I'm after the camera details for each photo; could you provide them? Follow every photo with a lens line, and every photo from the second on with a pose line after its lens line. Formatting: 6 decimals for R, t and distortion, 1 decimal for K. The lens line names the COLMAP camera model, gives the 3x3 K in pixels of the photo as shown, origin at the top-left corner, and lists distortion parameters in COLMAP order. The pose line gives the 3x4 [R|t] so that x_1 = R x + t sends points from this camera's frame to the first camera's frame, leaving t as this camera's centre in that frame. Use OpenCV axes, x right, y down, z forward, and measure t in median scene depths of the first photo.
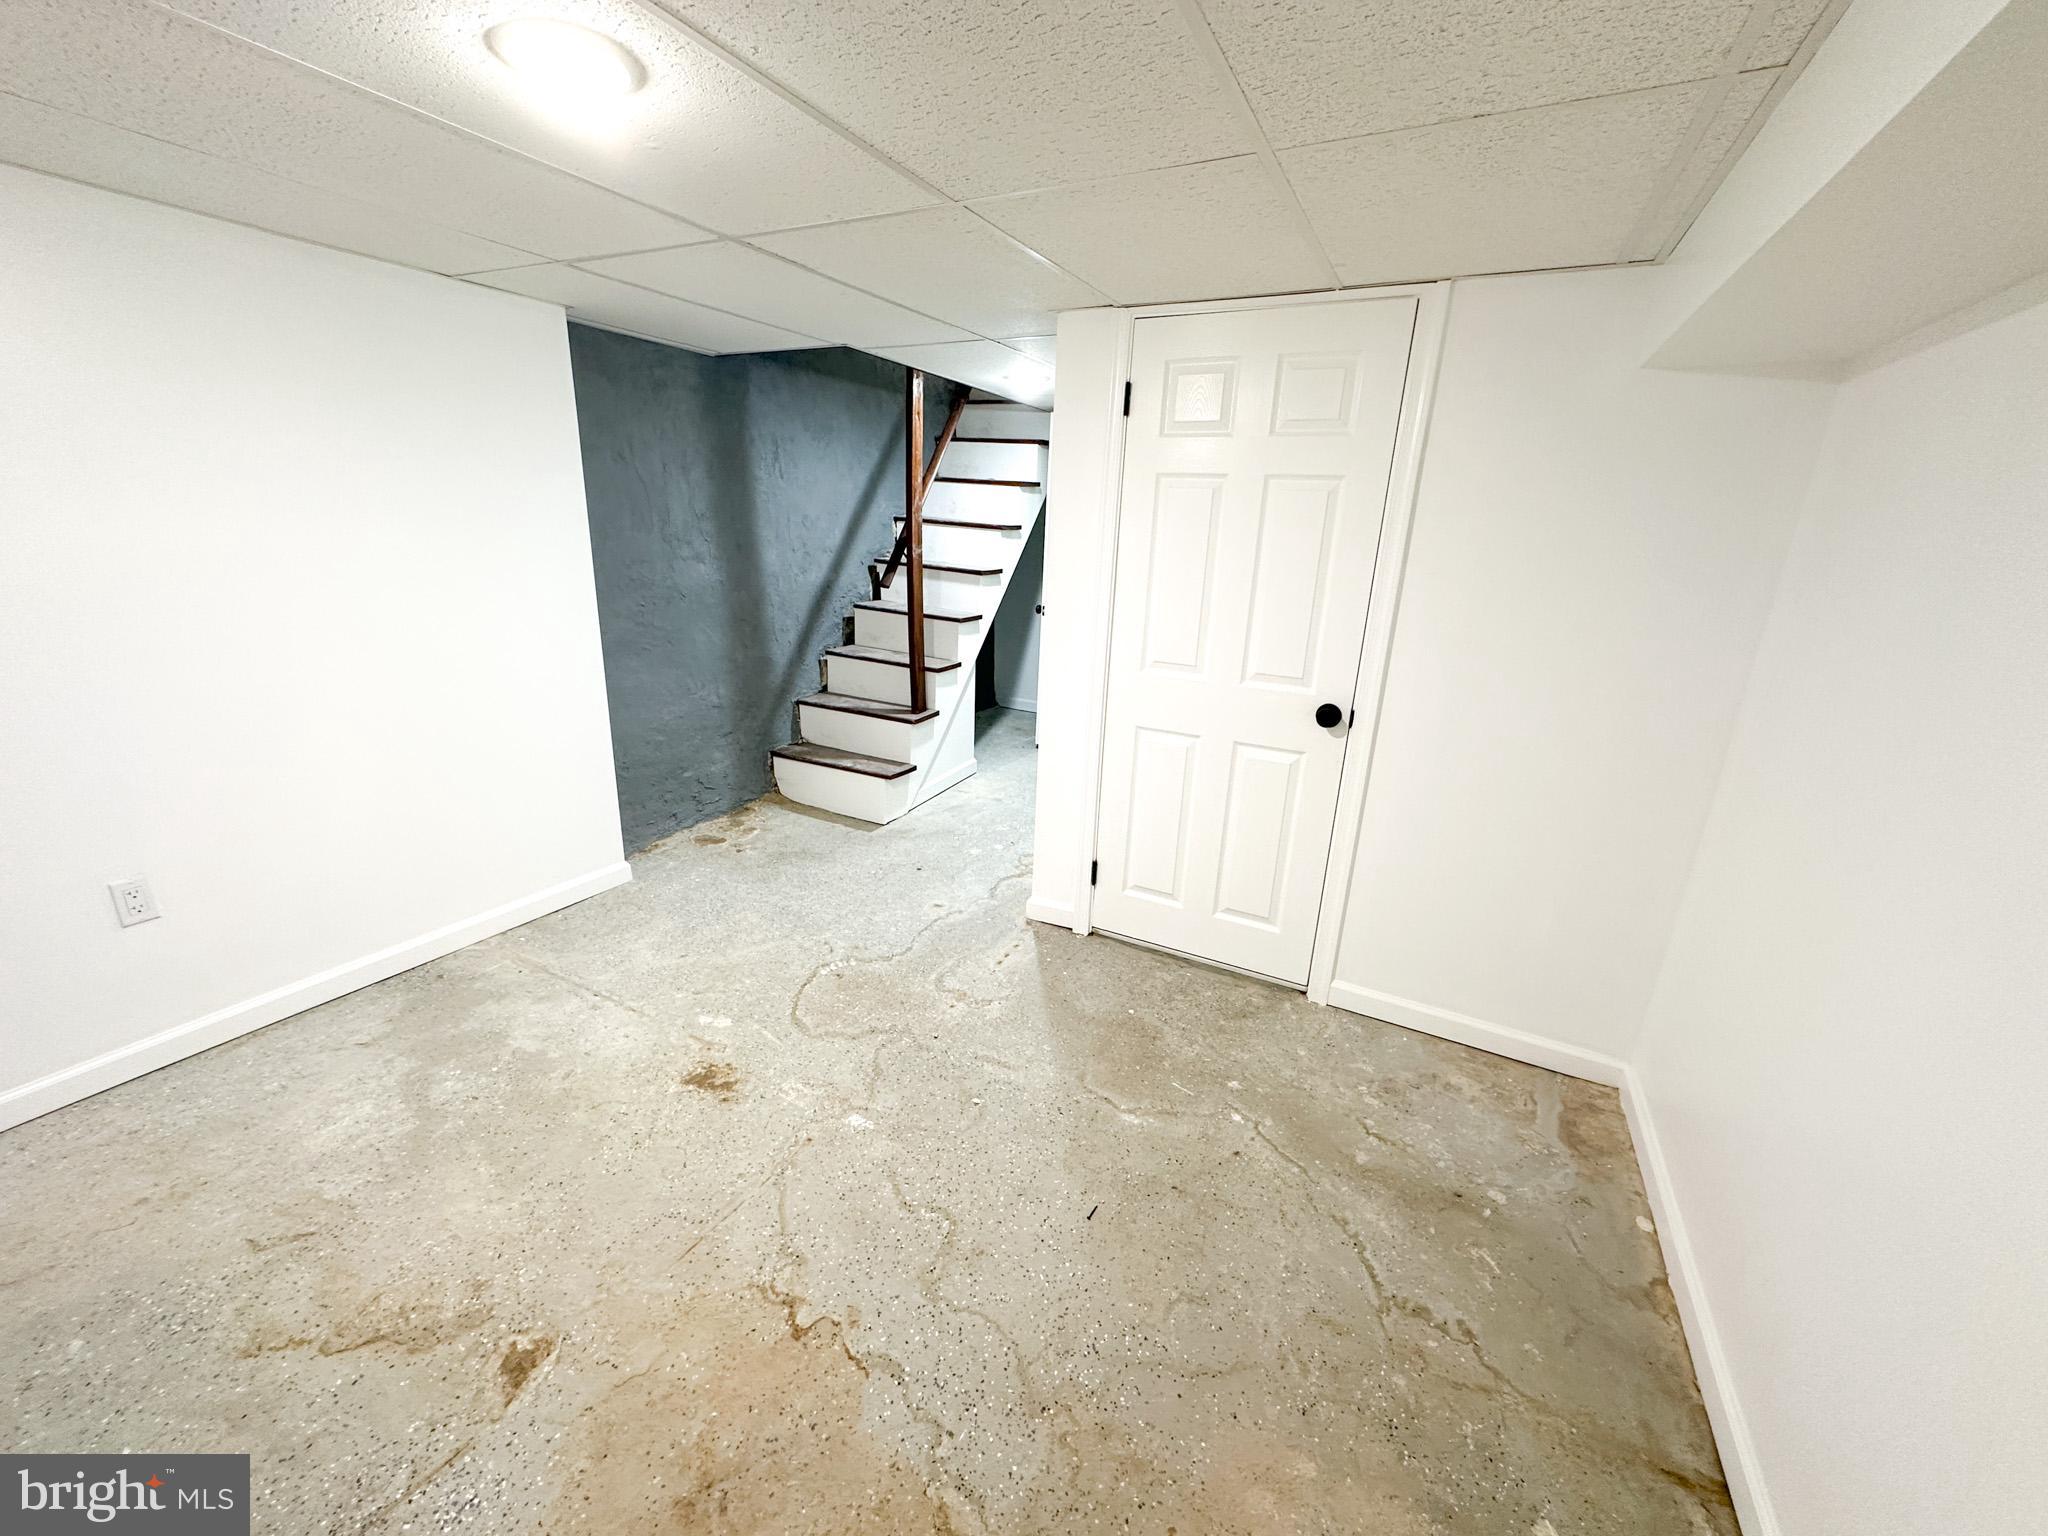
lens RADIAL K [[814.7, 0, 1023.1], [0, 814.7, 769.1], [0, 0, 1]] dist [-0.003963, 0.000997]
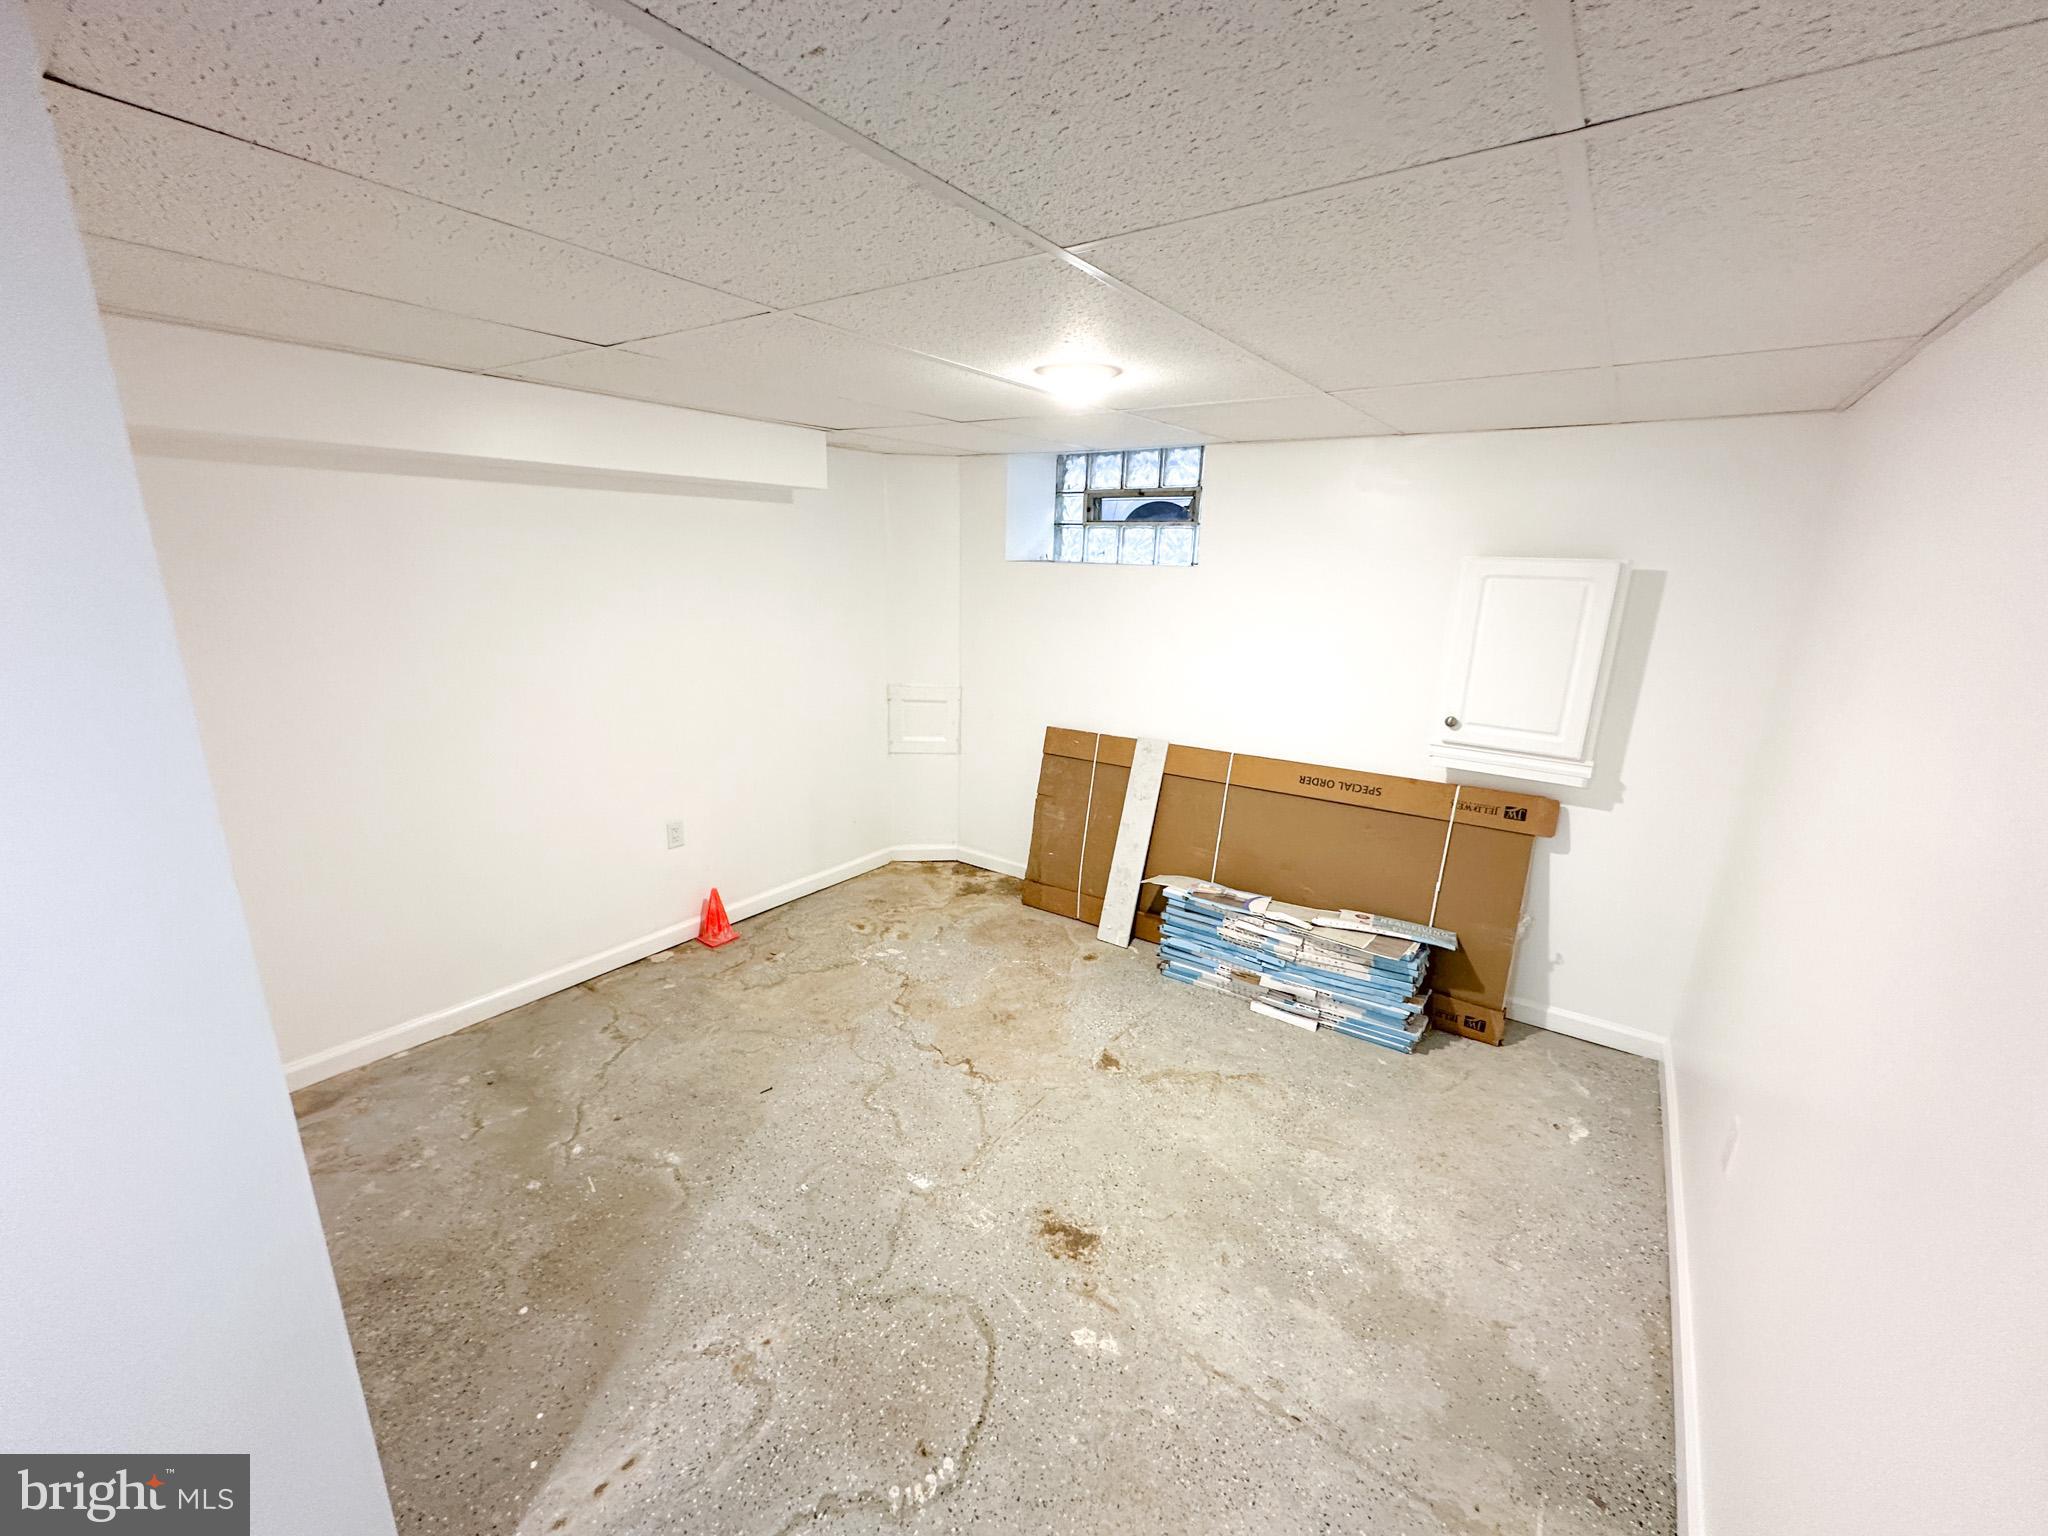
lens RADIAL K [[814.7, 0, 1025.6], [0, 814.7, 772.4], [0, 0, 1]] dist [-0.003963, 0.000997]
pose [[-0.986496, -0.104168, 0.126390, -0.402281], [-0.020077, 0.842776, 0.537890, -0.577096], [-0.162549, 0.528088, -0.833487, 1.525090]]
